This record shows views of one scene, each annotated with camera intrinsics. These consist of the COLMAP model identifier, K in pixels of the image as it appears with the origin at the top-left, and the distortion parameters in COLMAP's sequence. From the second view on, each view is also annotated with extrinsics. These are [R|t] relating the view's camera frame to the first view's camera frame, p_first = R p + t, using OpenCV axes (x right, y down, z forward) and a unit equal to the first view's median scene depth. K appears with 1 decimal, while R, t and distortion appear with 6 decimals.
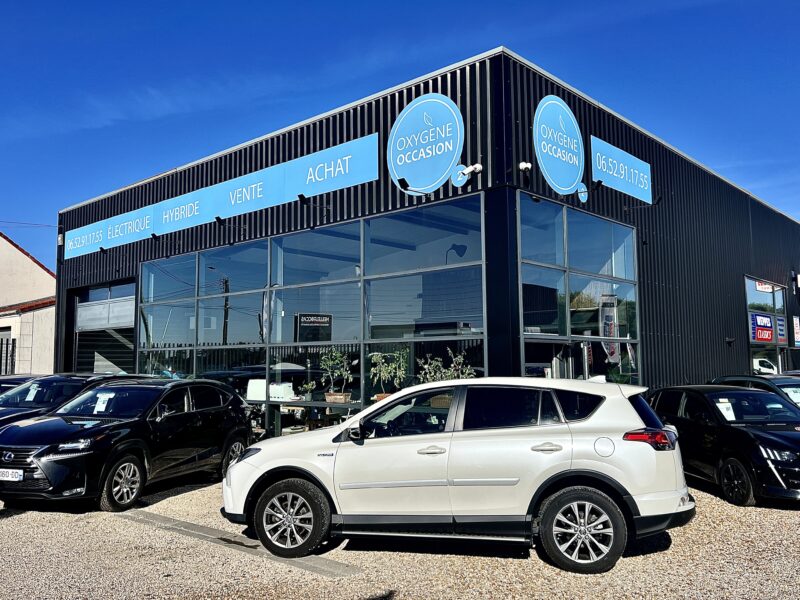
lens RADIAL K [[682.2, 0, 400.0], [0, 682.2, 300.0], [0, 0, 1]] dist [0.034204, -0.018351]
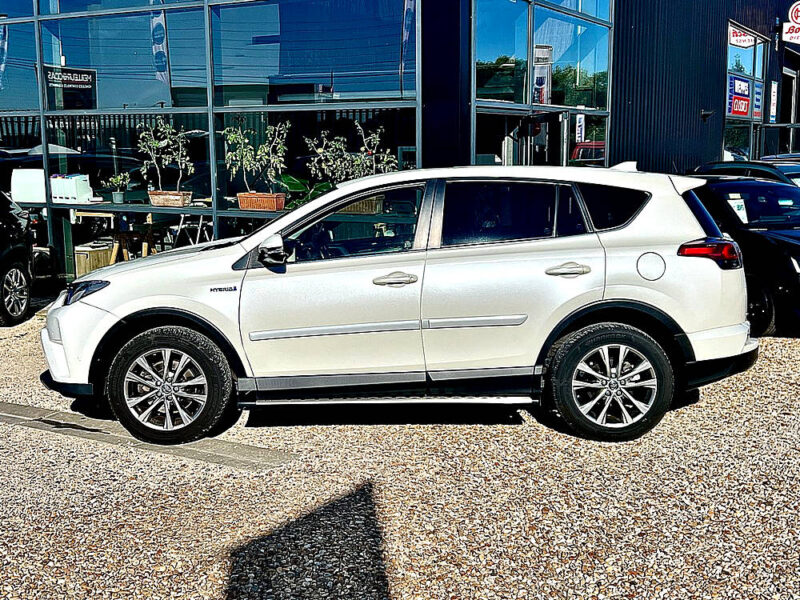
lens RADIAL K [[957.4, 0, 400.0], [0, 957.4, 300.0], [0, 0, 1]] dist [0.242736, -0.767403]
pose [[0.977611, -0.030507, 0.208195, -0.134846], [-0.021722, 0.969516, 0.244063, 0.014691], [-0.209294, -0.243122, 0.947147, 0.116946]]
